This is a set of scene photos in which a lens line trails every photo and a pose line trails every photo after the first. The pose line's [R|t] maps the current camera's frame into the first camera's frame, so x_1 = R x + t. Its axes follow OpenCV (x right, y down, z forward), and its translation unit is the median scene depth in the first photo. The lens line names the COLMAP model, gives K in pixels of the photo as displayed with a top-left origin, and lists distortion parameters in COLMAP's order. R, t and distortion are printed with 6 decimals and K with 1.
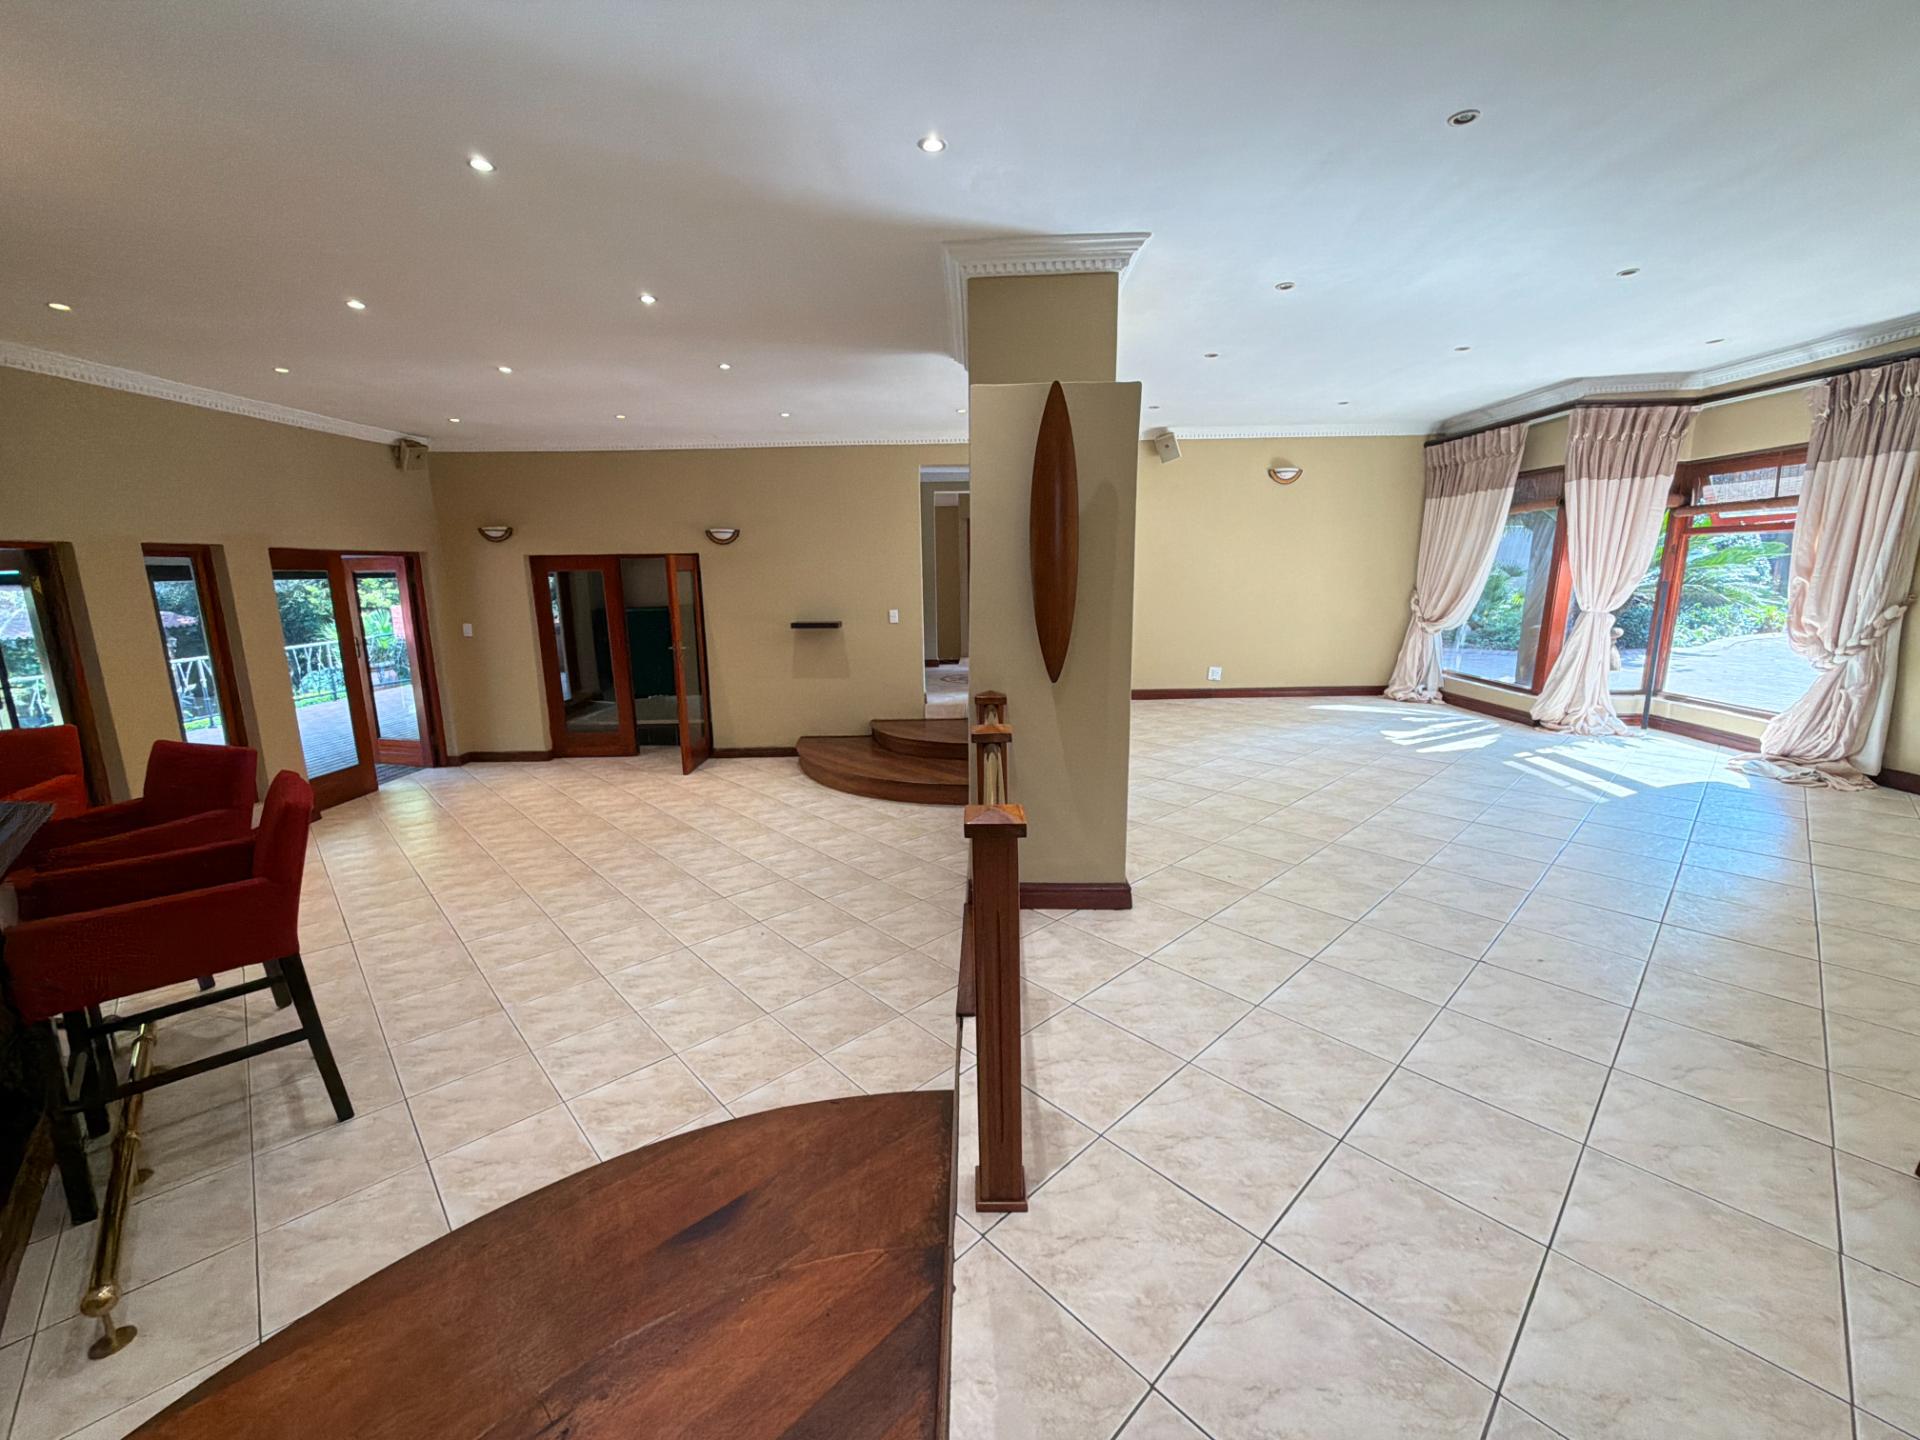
lens RADIAL K [[769.9, 0, 957.5], [0, 769.9, 722.4], [0, 0, 1]] dist [0.001914, -0.000562]
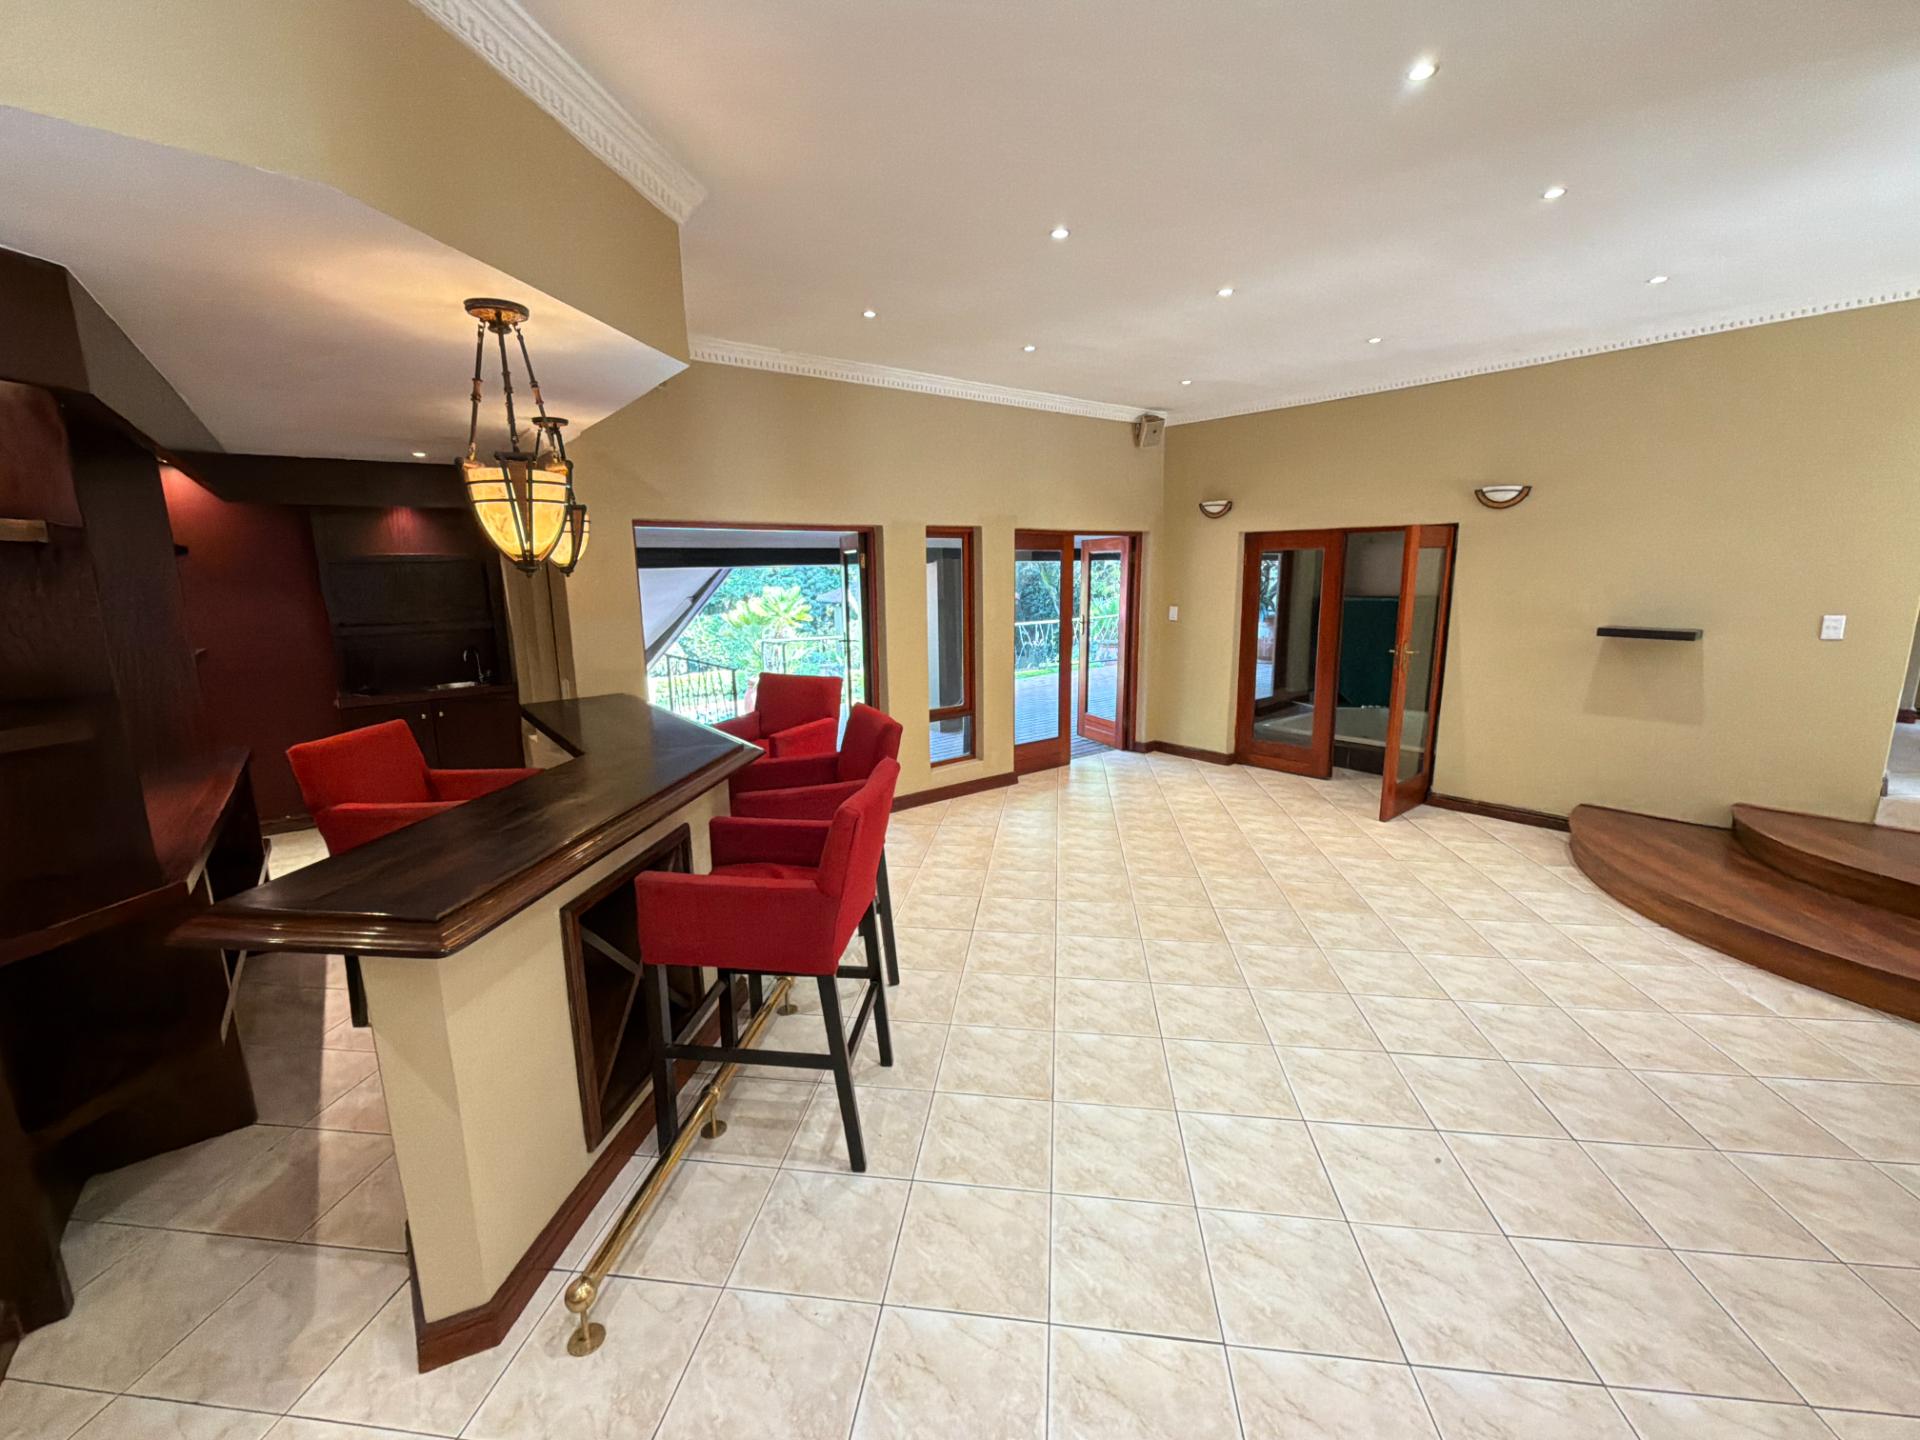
lens RADIAL K [[769.9, 0, 987.1], [0, 769.9, 717.2], [0, 0, 1]] dist [0.001914, -0.000562]
pose [[0.643687, 0.151303, -0.750183, -0.055815], [-0.145860, 0.986547, 0.073822, -0.031688], [0.751260, 0.061903, 0.657096, 0.220658]]
